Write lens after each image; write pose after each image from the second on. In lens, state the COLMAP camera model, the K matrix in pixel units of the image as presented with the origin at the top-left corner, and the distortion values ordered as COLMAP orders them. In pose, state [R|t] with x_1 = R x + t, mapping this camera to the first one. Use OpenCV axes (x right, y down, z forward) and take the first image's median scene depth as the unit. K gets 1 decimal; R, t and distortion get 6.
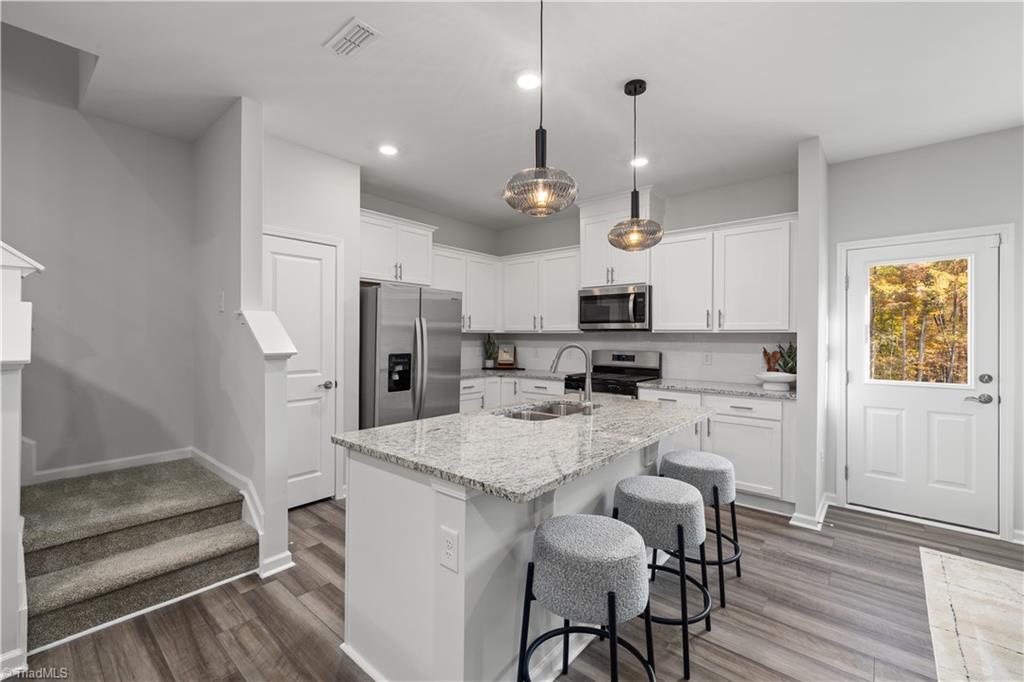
lens RADIAL K [[434.4, 0, 507.1], [0, 434.4, 342.1], [0, 0, 1]] dist [0.000706, -0.000140]
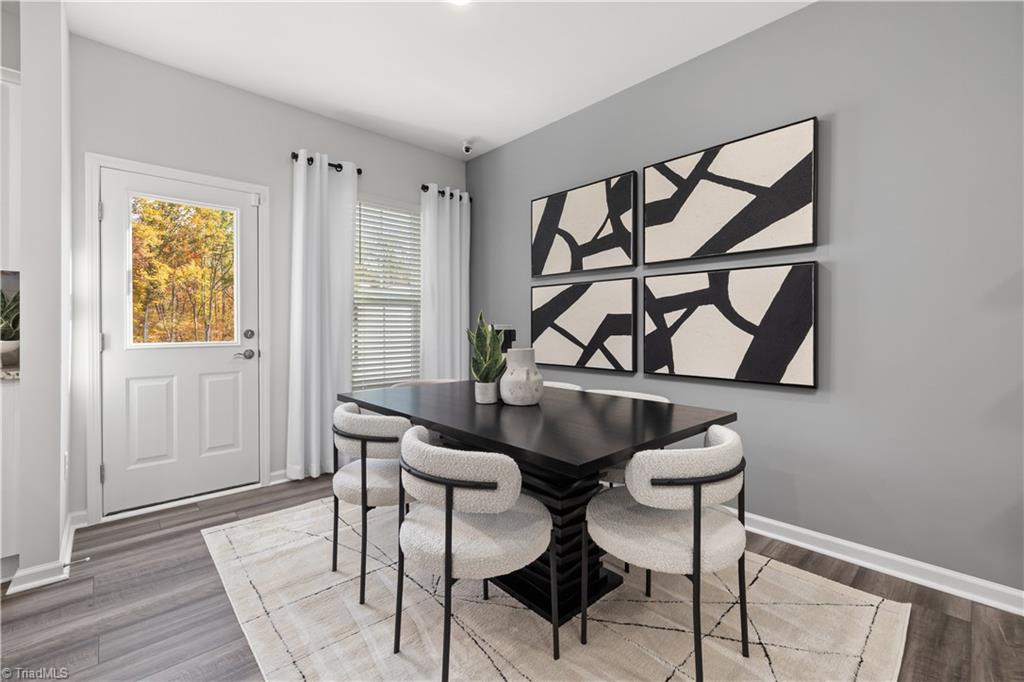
lens RADIAL K [[434.7, 0, 510.8], [0, 434.7, 324.8], [0, 0, 1]] dist [-0.001067, -0.000397]
pose [[0.107115, -0.000911, 0.994246, 0.131093], [0.013137, 0.999914, -0.000499, 0.059314], [-0.994160, 0.013115, 0.107118, 0.236631]]
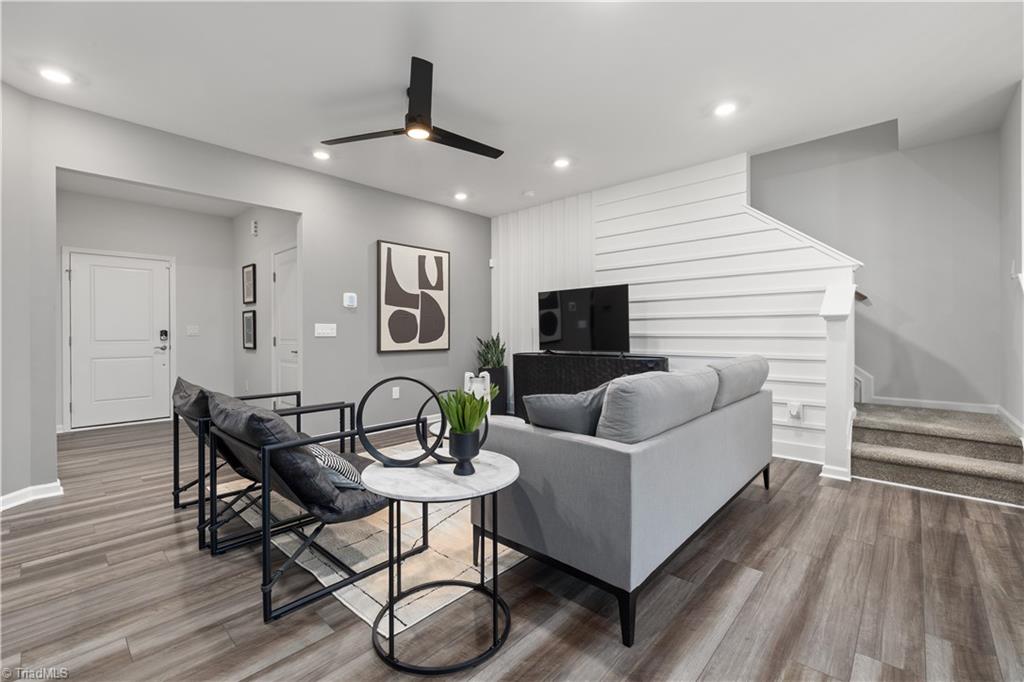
lens RADIAL K [[435.4, 0, 512.4], [0, 435.4, 329.6], [0, 0, 1]] dist [-0.000059, 0.000084]
pose [[-0.027253, -0.014779, -0.999519, 0.382356], [-0.008666, 0.999857, -0.014548, 0.070433], [0.999591, 0.008265, -0.027377, -0.186933]]
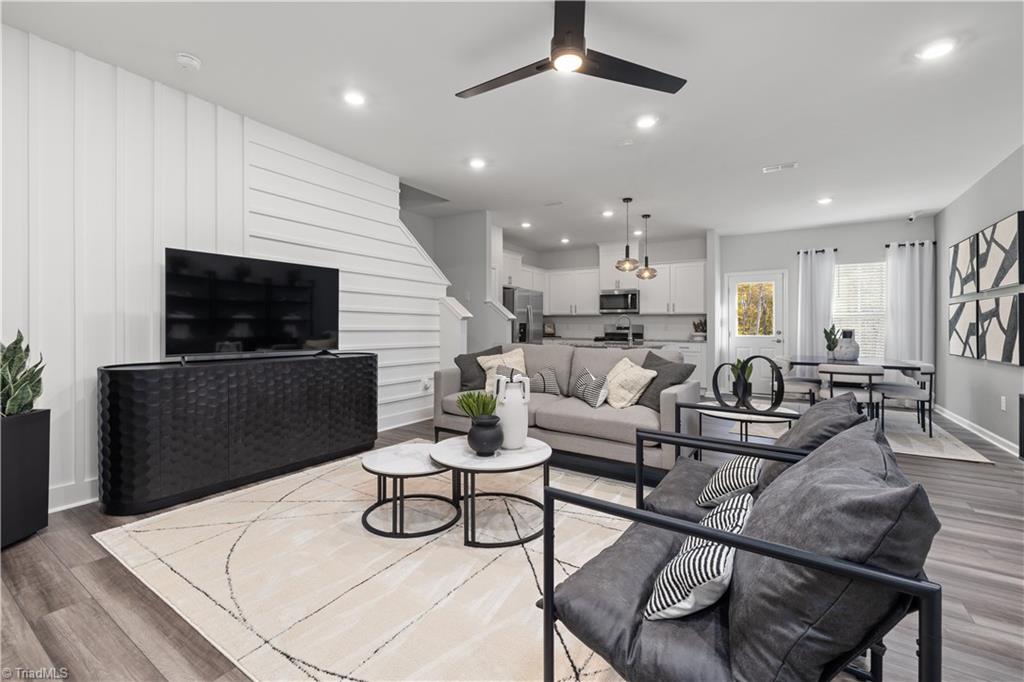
lens RADIAL K [[435.4, 0, 512.4], [0, 435.4, 329.6], [0, 0, 1]] dist [-0.000059, 0.000084]
pose [[0.990198, 0.002537, 0.139647, -0.588929], [-0.001435, 0.999967, -0.007995, 0.074595], [-0.139663, 0.007716, 0.990169, -0.997013]]
